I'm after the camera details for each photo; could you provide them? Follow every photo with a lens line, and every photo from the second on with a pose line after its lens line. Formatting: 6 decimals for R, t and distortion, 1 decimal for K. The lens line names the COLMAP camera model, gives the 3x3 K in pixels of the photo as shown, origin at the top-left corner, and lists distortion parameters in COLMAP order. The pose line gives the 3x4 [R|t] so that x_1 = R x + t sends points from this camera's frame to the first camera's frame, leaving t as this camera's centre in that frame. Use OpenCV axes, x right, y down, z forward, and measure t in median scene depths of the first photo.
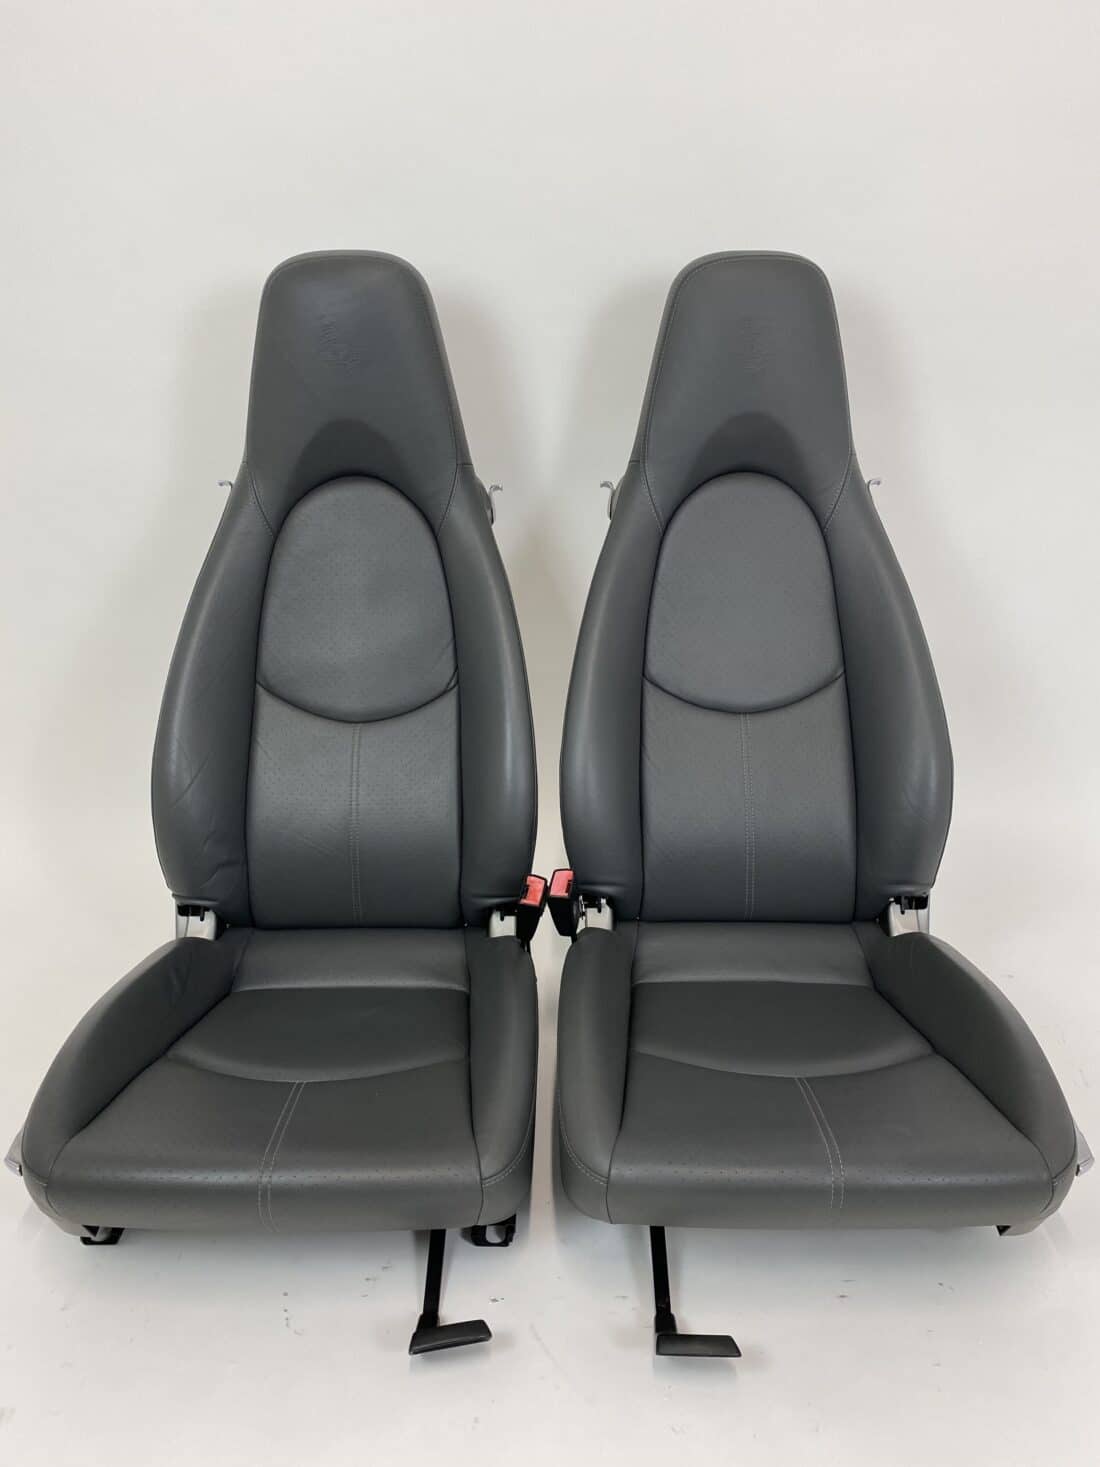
lens RADIAL K [[1103.3, 0, 567.4], [0, 1103.3, 736.3], [0, 0, 1]] dist [0.108138, -0.231472]
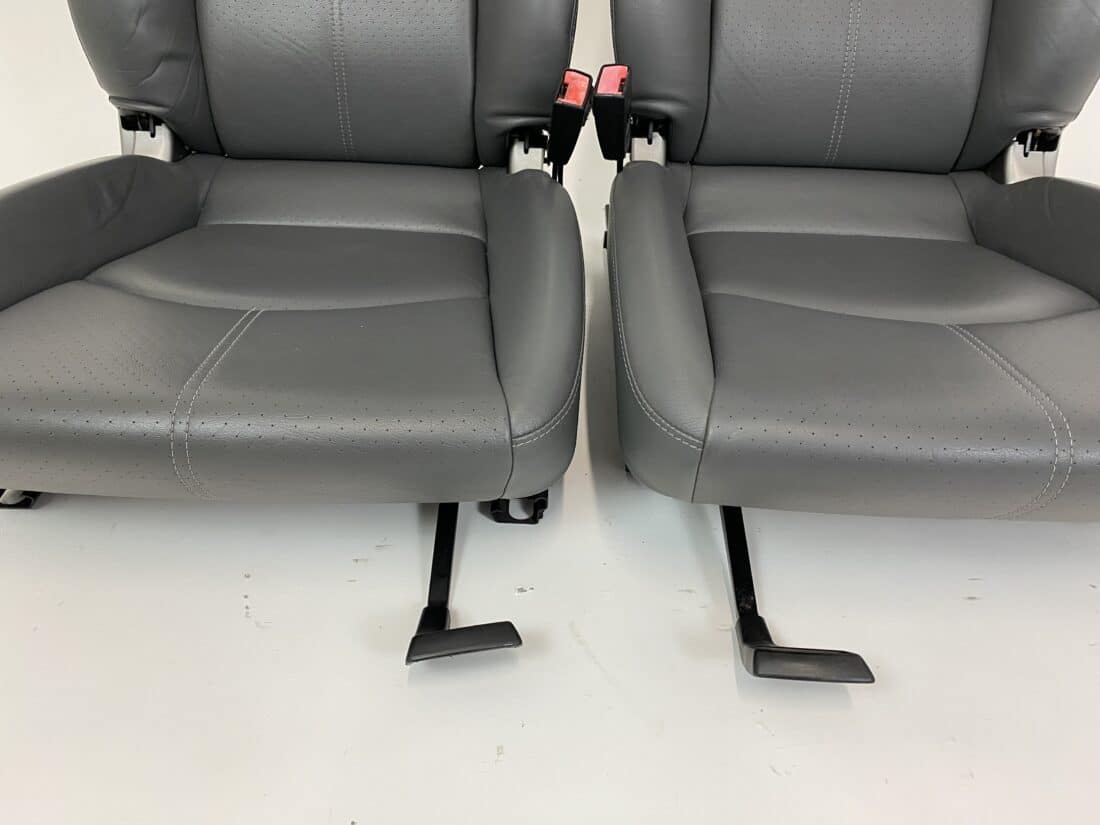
lens RADIAL K [[827.3, 0, 551.7], [0, 827.3, 386.2], [0, 0, 1]] dist [0.108138, -0.231472]
pose [[0.999497, 0.030560, 0.008505, -0.041310], [-0.031718, 0.959190, 0.280976, 0.161017], [0.000428, -0.281105, 0.959677, 0.377410]]
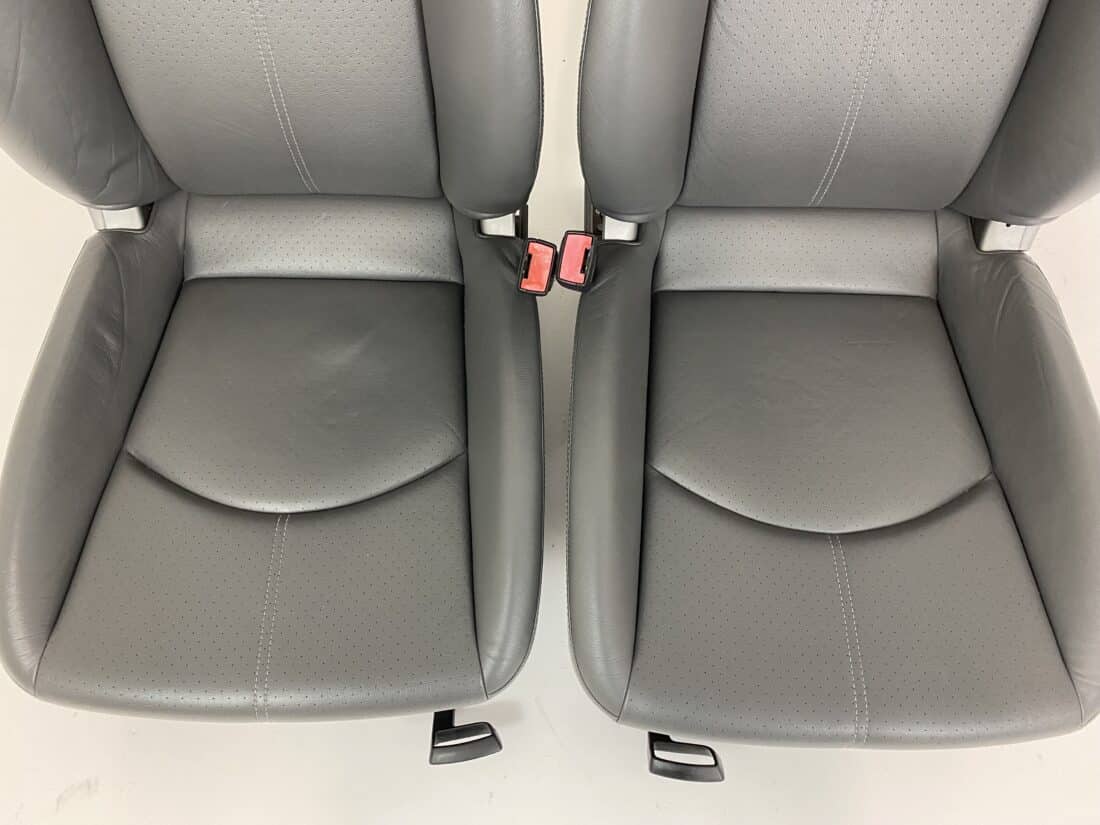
lens RADIAL K [[827.3, 0, 551.7], [0, 827.3, 386.2], [0, 0, 1]] dist [0.108138, -0.231472]
pose [[0.999807, 0.019370, 0.003318, -0.020054], [-0.014165, 0.593271, 0.804878, -0.244777], [0.013622, -0.804770, 0.593431, 0.557850]]
